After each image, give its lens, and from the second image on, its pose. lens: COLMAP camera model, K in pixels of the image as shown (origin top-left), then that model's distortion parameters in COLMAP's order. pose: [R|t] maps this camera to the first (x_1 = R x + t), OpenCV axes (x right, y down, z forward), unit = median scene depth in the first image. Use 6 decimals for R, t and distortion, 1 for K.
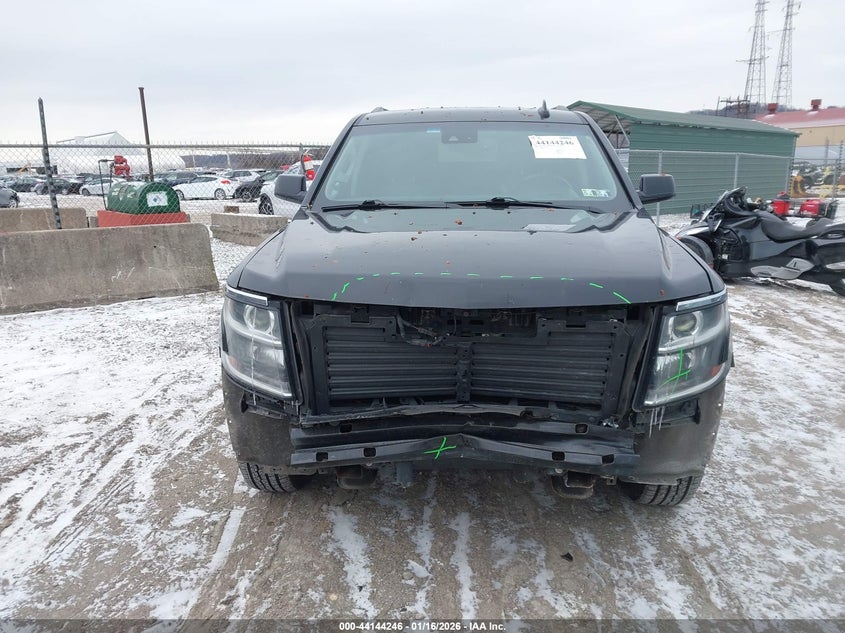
lens RADIAL K [[685.0, 0, 422.5], [0, 685.0, 316.5], [0, 0, 1]] dist [0.024473, -0.018018]
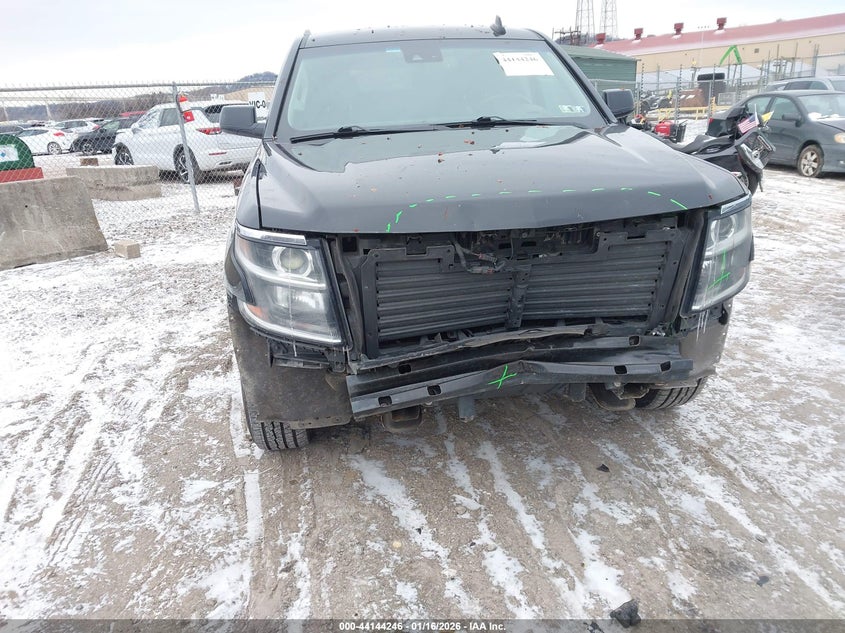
lens RADIAL K [[672.1, 0, 419.6], [0, 672.1, 323.2], [0, 0, 1]] dist [0.070364, -0.096097]
pose [[0.973660, -0.107983, 0.200814, -0.231524], [0.089023, 0.990876, 0.101188, 0.008144], [-0.209908, -0.080645, 0.974390, 0.086884]]
